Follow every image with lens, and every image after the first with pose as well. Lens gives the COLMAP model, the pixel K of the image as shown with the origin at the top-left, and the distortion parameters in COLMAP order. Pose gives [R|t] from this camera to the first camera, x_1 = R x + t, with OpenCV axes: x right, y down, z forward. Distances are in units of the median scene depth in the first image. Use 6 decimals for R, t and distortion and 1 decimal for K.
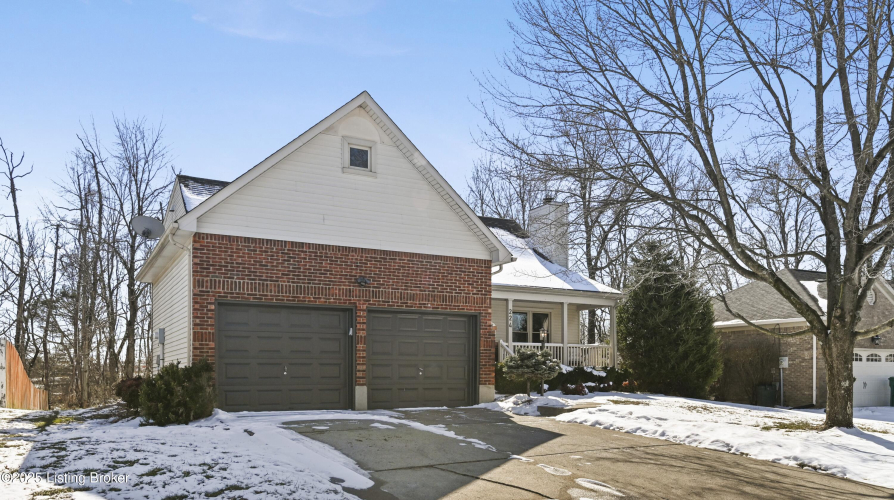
lens RADIAL K [[629.7, 0, 446.9], [0, 629.7, 249.5], [0, 0, 1]] dist [-0.013775, -0.001049]
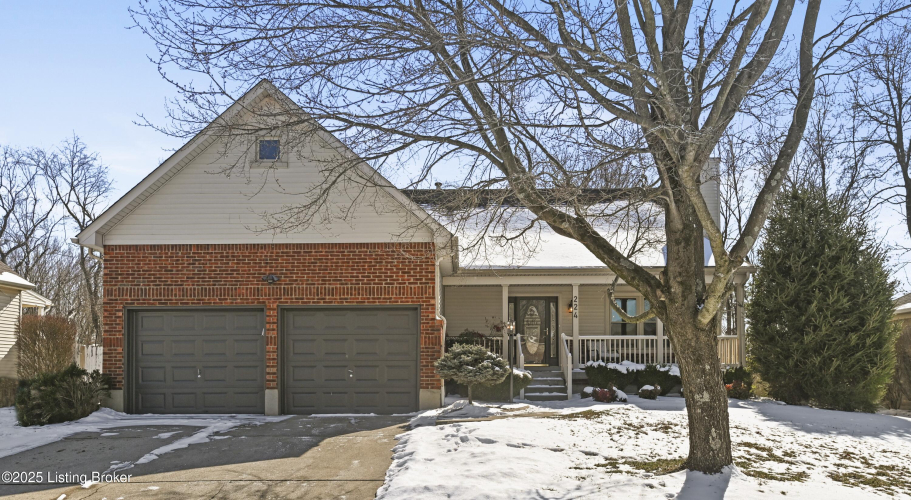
lens RADIAL K [[618.7, 0, 455.5], [0, 618.7, 250.9], [0, 0, 1]] dist [-0.002156, 0.000480]
pose [[0.880955, -0.097578, -0.463029, 0.547698], [0.097431, 0.994946, -0.024302, 0.059229], [0.463060, -0.023704, 0.886010, 0.310187]]
